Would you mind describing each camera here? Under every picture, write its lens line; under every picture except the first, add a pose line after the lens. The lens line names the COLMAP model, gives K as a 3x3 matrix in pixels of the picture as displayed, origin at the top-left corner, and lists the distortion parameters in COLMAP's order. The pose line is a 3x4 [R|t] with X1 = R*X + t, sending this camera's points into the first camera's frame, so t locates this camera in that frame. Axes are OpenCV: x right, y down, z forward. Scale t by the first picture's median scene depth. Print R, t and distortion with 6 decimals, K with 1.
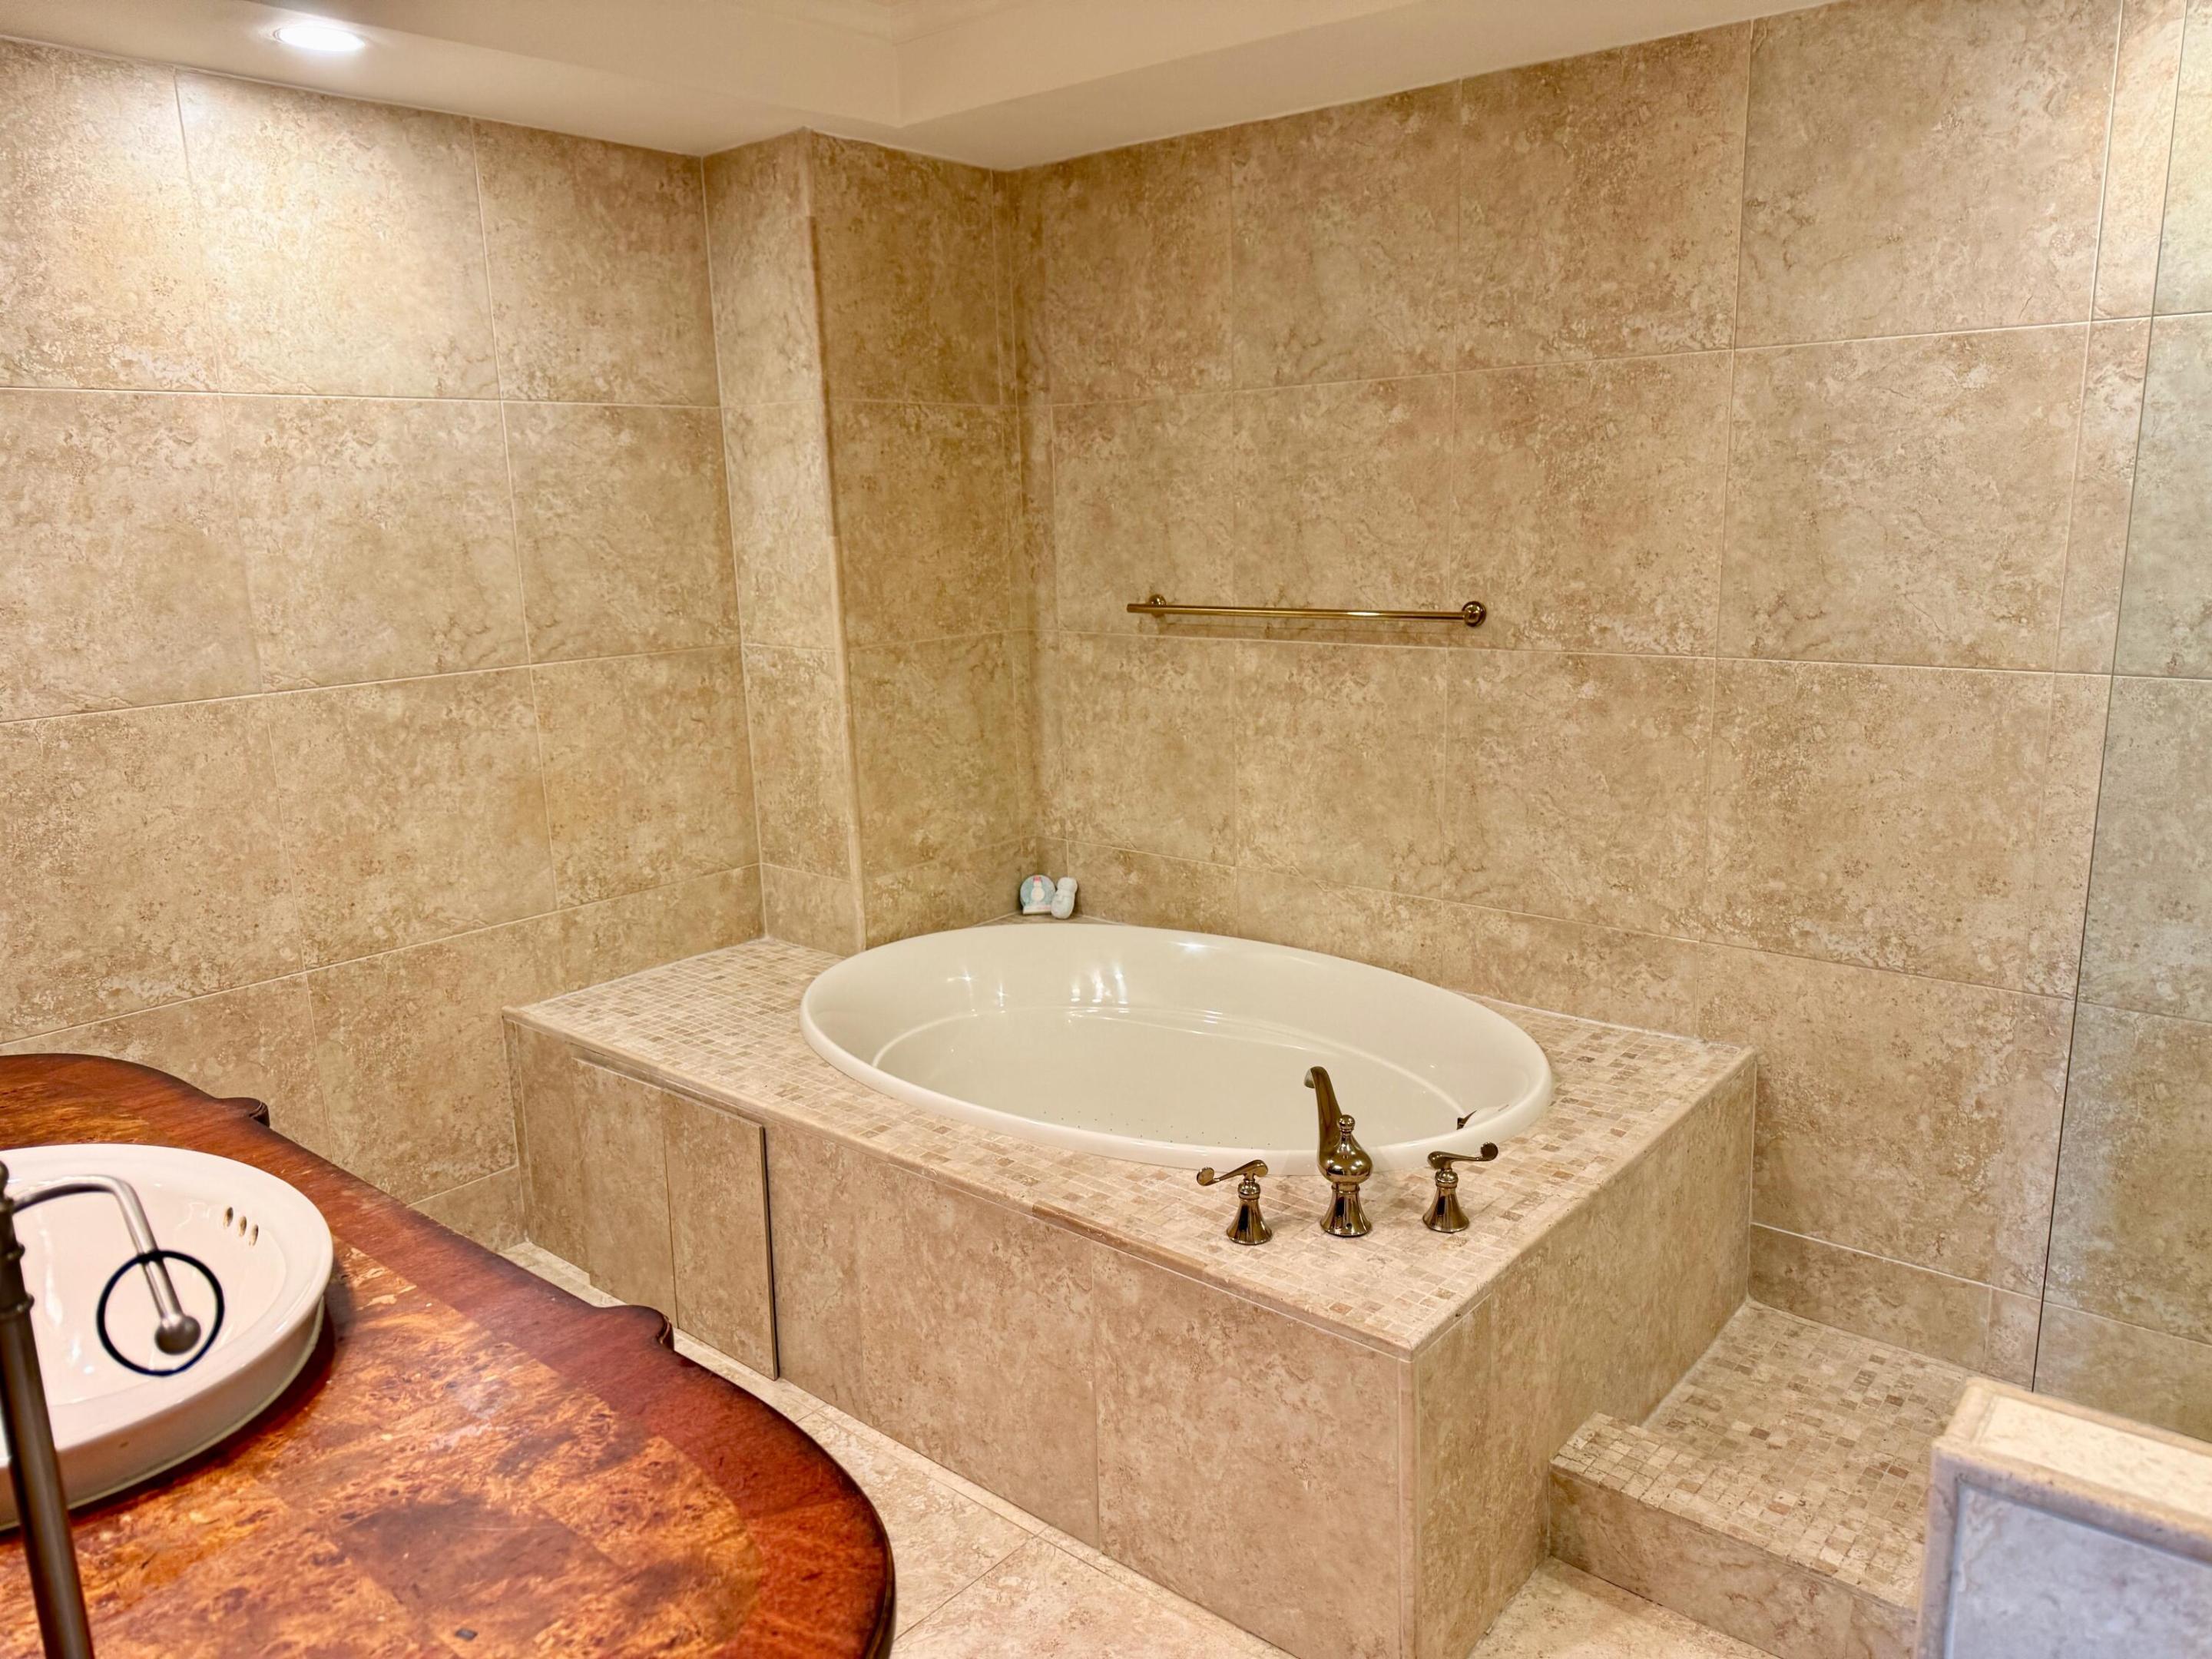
lens RADIAL K [[1574.9, 0, 1116.9], [0, 1574.9, 834.4], [0, 0, 1]] dist [0.081084, -0.117621]
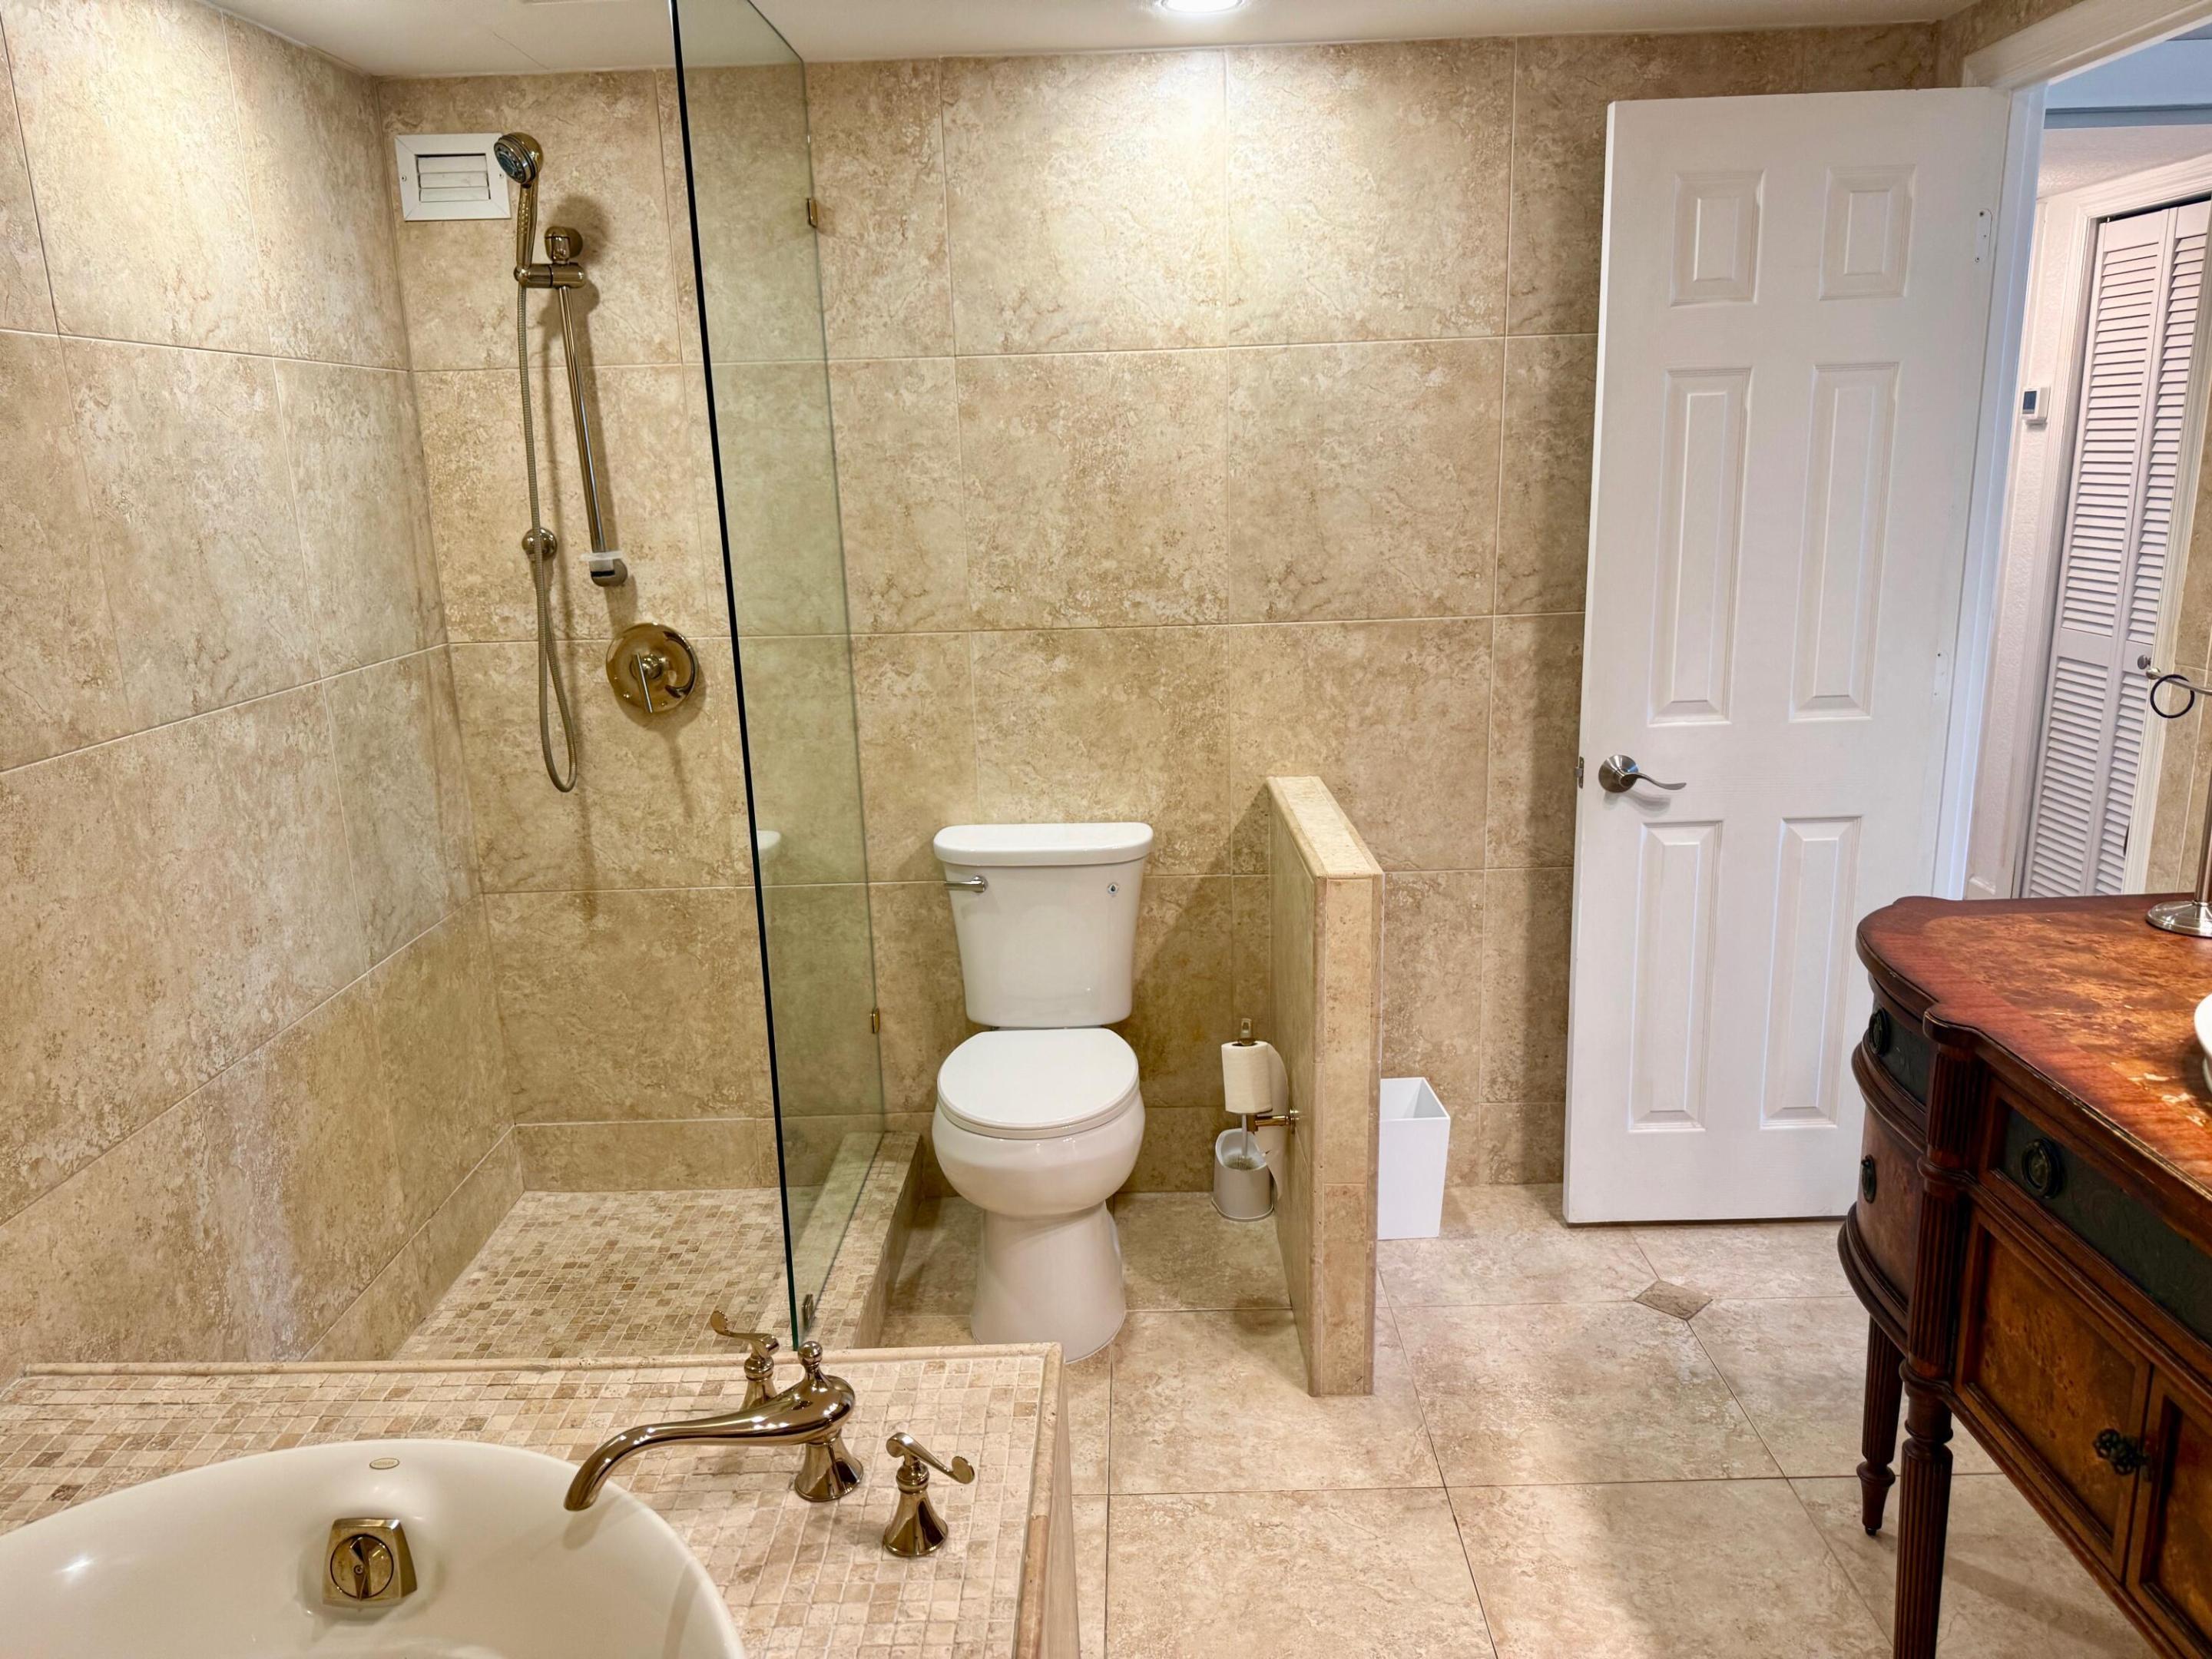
lens RADIAL K [[1572.2, 0, 1111.8], [0, 1572.2, 829.3], [0, 0, 1]] dist [0.001779, -0.004603]
pose [[-0.633797, -0.136749, 0.761316, -0.402991], [0.211434, 0.916135, 0.340576, -0.224013], [-0.744041, 0.376824, -0.551730, 1.047335]]
